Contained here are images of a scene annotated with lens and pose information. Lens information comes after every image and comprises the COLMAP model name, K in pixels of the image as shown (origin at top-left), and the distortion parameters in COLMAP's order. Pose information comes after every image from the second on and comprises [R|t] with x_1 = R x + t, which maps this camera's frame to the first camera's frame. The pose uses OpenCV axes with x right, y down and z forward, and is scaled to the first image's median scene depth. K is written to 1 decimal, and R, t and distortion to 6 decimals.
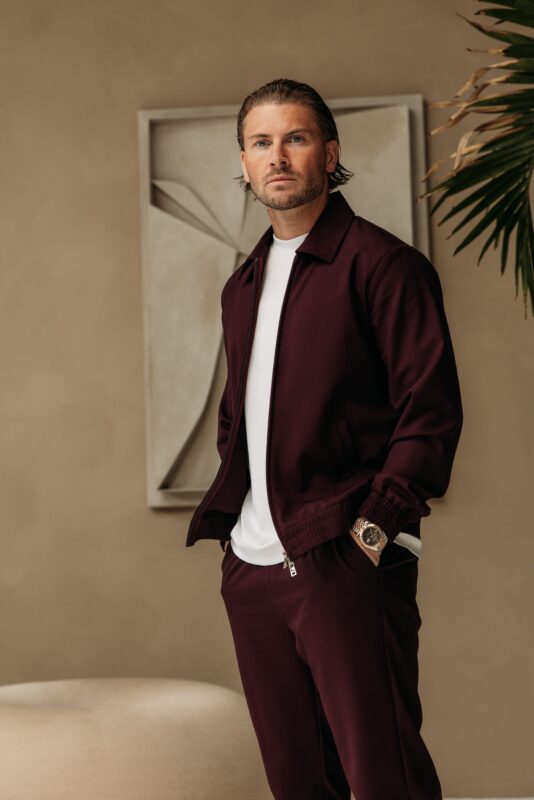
lens RADIAL K [[1315.4, 0, 265.6], [0, 1315.4, 390.2], [0, 0, 1]] dist [-0.001777, 0.000000]
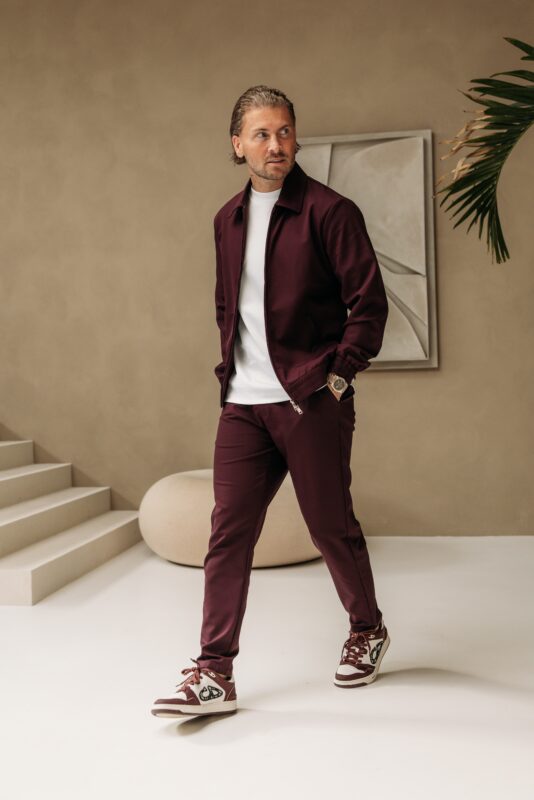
lens RADIAL K [[869.3, 0, 265.1], [0, 869.3, 402.5], [0, 0, 1]] dist [0.004073, 0.000000]
pose [[0.998847, 0.004485, -0.047795, -0.053623], [0.000443, 0.994721, 0.102619, 0.012514], [0.048003, -0.102522, 0.993572, -0.212177]]
